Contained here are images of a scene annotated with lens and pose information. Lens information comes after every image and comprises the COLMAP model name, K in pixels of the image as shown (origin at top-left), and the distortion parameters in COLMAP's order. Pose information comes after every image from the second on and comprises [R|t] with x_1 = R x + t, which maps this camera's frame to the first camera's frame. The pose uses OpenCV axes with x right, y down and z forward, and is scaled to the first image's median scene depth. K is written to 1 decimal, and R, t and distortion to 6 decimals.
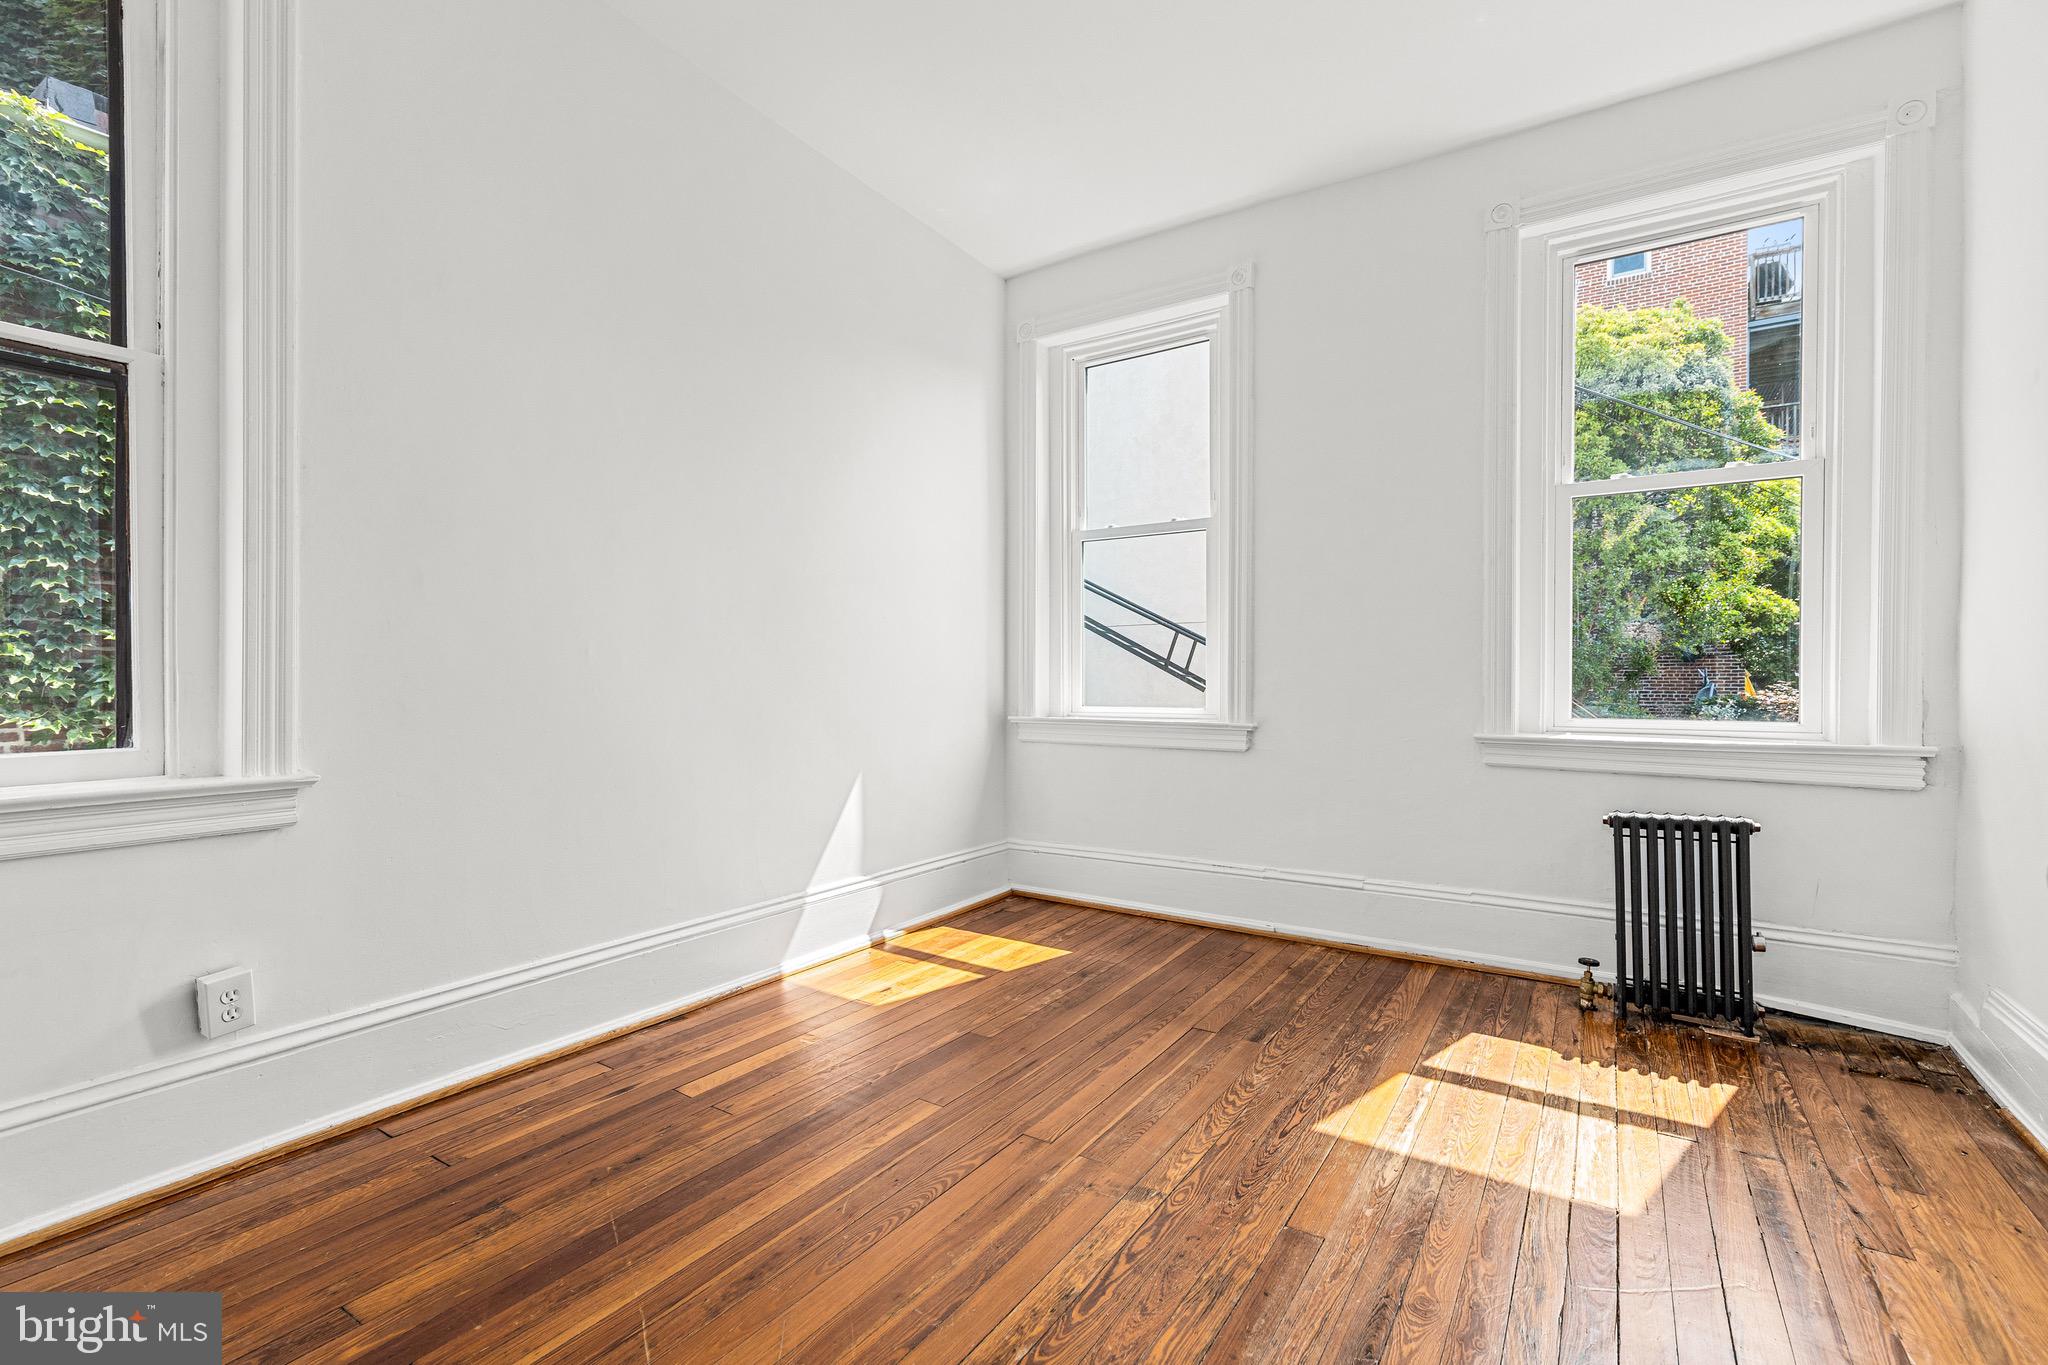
lens RADIAL K [[918.9, 0, 1024.7], [0, 918.9, 683.9], [0, 0, 1]] dist [0.005910, -0.002306]
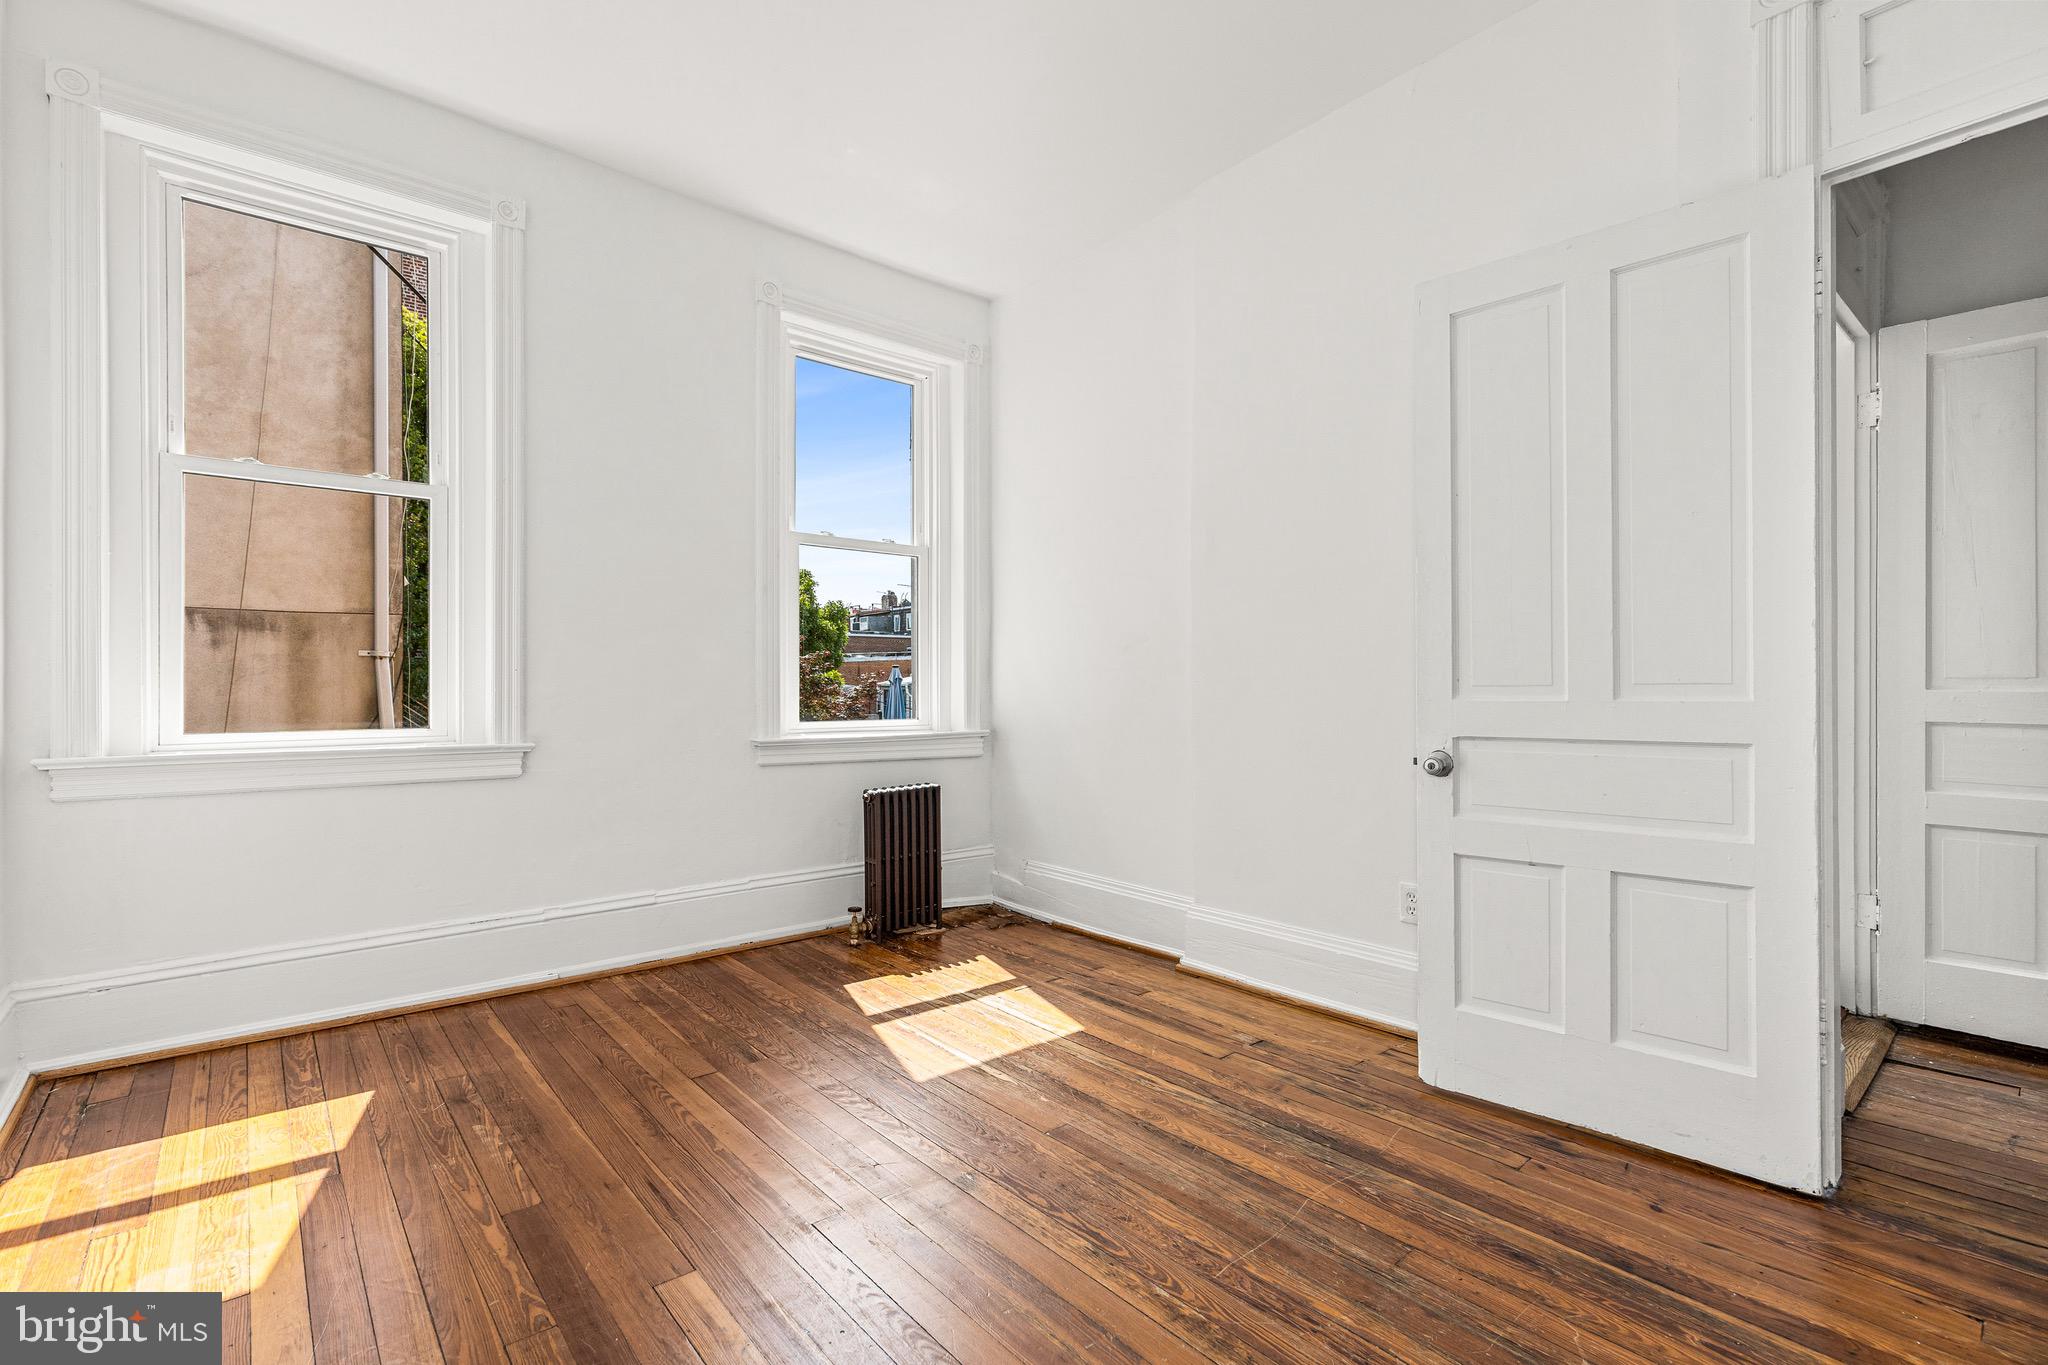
lens RADIAL K [[918.9, 0, 1026.7], [0, 918.9, 681.9], [0, 0, 1]] dist [0.005910, -0.002306]
pose [[0.285942, 0.006194, 0.958227, -0.522526], [0.005048, 0.999955, -0.007971, -0.005408], [-0.958234, 0.007116, 0.285898, 0.373548]]
